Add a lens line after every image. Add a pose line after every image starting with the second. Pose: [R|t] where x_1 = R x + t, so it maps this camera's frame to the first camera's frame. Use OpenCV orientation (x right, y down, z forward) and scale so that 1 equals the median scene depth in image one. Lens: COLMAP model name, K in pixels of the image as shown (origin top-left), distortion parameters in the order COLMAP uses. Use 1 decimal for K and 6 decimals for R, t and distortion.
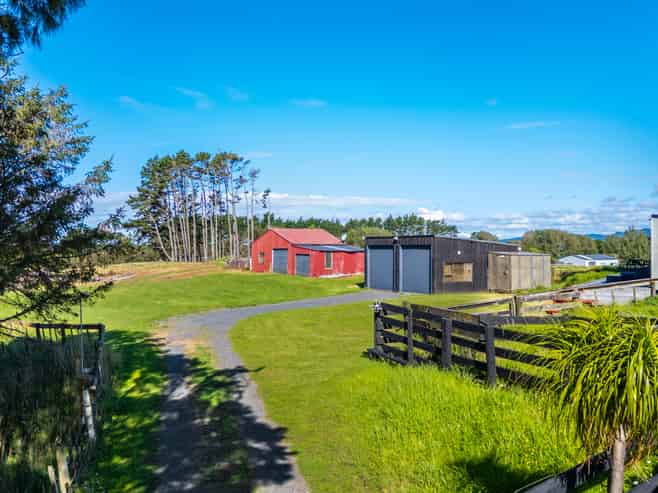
lens RADIAL K [[615.1, 0, 329.0], [0, 615.1, 246.5], [0, 0, 1]] dist [0.107280, -0.145348]
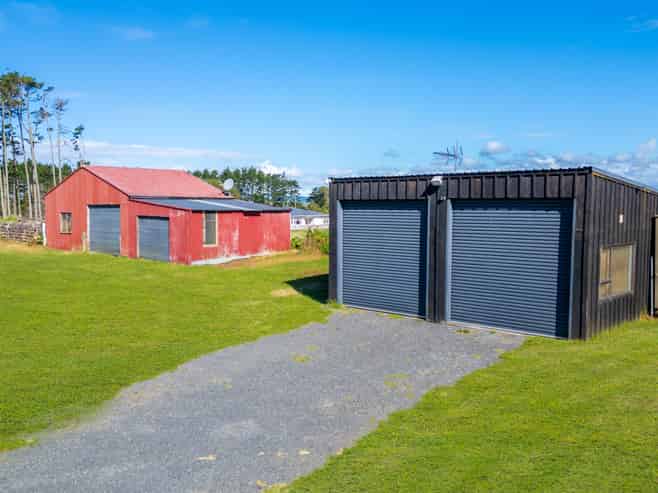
lens RADIAL K [[615.1, 0, 329.0], [0, 615.1, 246.5], [0, 0, 1]] dist [0.107280, -0.145348]
pose [[0.962440, -0.015369, 0.271060, -0.014280], [-0.004174, 0.997441, 0.071376, 0.000098], [-0.271463, -0.069826, 0.959913, 0.160598]]
